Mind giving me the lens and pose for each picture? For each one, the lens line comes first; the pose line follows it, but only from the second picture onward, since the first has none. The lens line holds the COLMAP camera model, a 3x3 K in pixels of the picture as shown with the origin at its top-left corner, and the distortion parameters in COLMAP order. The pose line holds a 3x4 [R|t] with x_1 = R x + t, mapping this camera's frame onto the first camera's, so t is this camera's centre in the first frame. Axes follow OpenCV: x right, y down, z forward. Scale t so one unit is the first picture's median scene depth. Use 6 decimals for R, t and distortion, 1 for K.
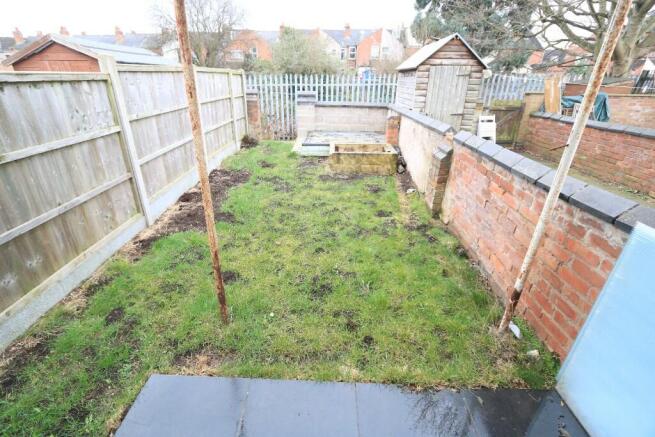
lens RADIAL K [[299.3, 0, 326.0], [0, 299.3, 217.4], [0, 0, 1]] dist [-0.013511, 0.001141]
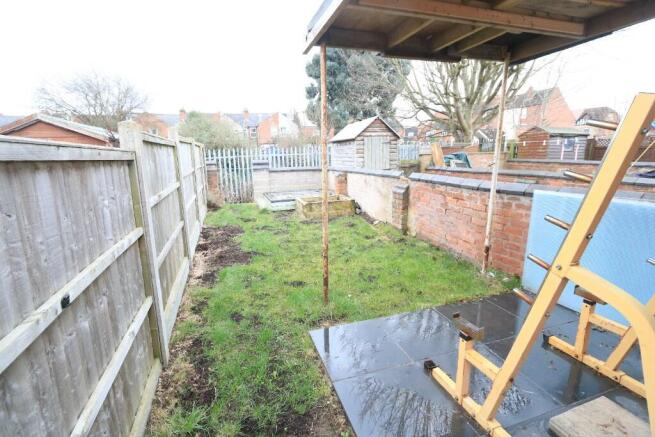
lens RADIAL K [[299.3, 0, 325.8], [0, 299.3, 216.5], [0, 0, 1]] dist [-0.013511, 0.001141]
pose [[0.944283, -0.100282, 0.313486, -0.340440], [0.169446, 0.964654, -0.201818, 0.114910], [-0.282167, 0.243693, 0.927899, -0.176019]]
